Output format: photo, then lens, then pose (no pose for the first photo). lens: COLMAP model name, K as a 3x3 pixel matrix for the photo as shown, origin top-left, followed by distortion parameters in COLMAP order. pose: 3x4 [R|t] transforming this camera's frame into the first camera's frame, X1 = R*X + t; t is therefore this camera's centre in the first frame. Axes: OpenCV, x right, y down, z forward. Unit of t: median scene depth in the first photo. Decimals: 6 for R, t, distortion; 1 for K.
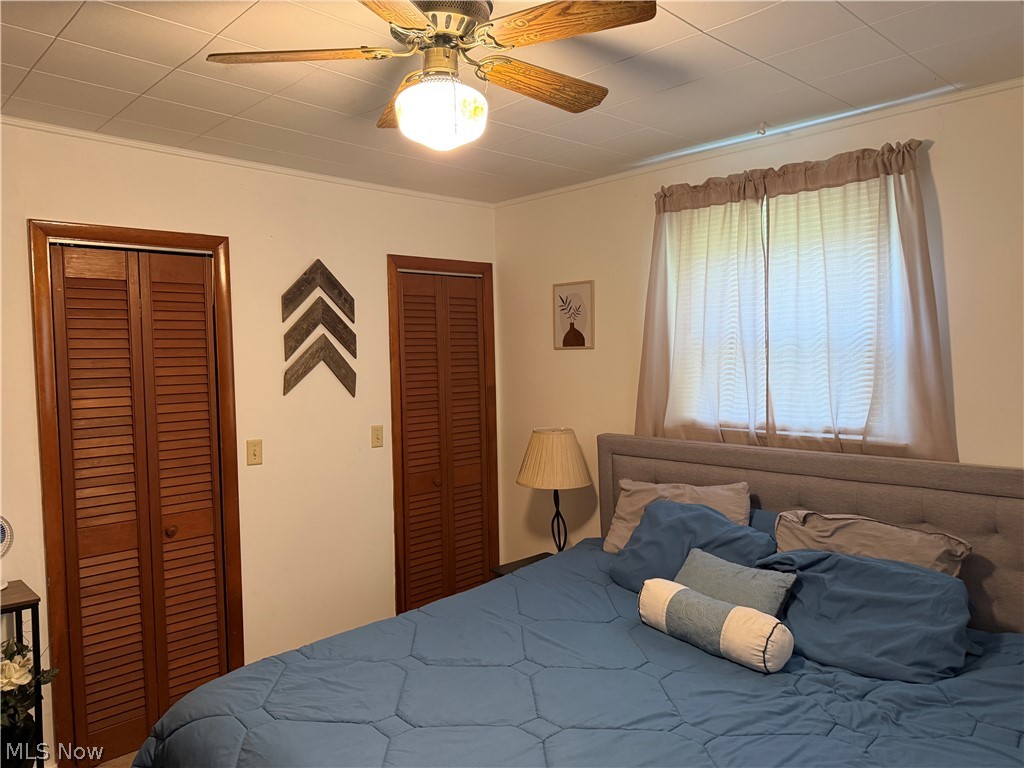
lens RADIAL K [[738.4, 0, 512.0], [0, 738.4, 384.0], [0, 0, 1]] dist [0.014195, -0.007147]
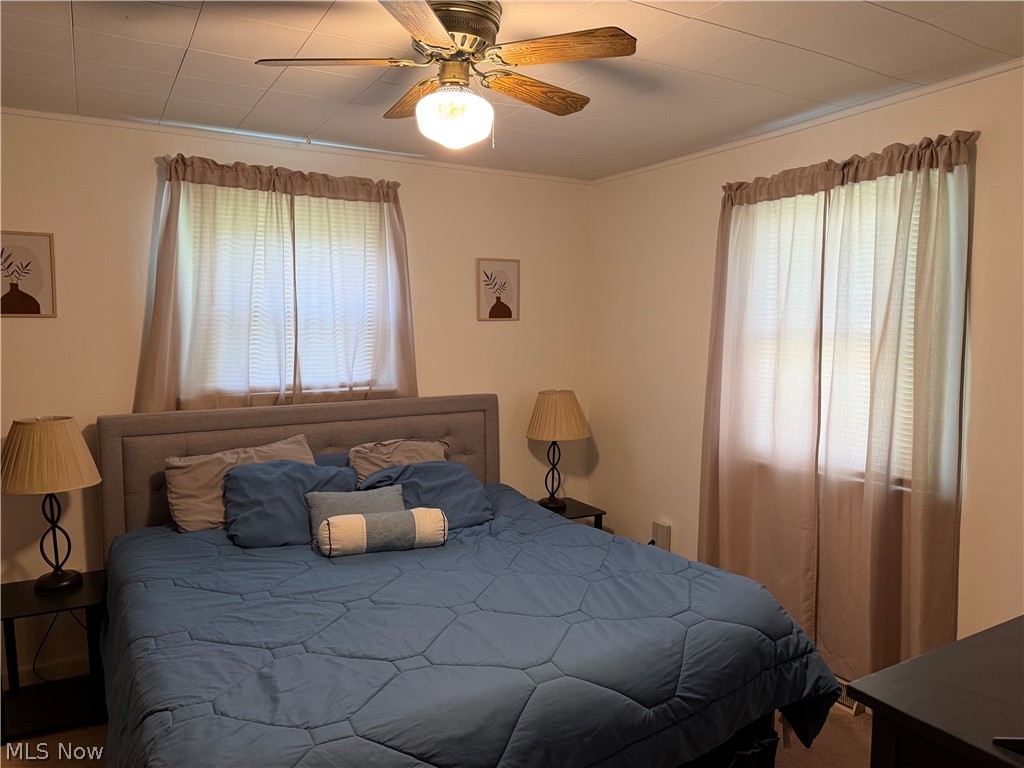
lens RADIAL K [[738.4, 0, 512.0], [0, 738.4, 384.0], [0, 0, 1]] dist [0.014195, -0.007147]
pose [[0.187496, -0.056527, 0.980637, -0.795872], [0.039316, 0.997975, 0.050009, 0.006488], [-0.981478, 0.029178, 0.189339, 0.452180]]
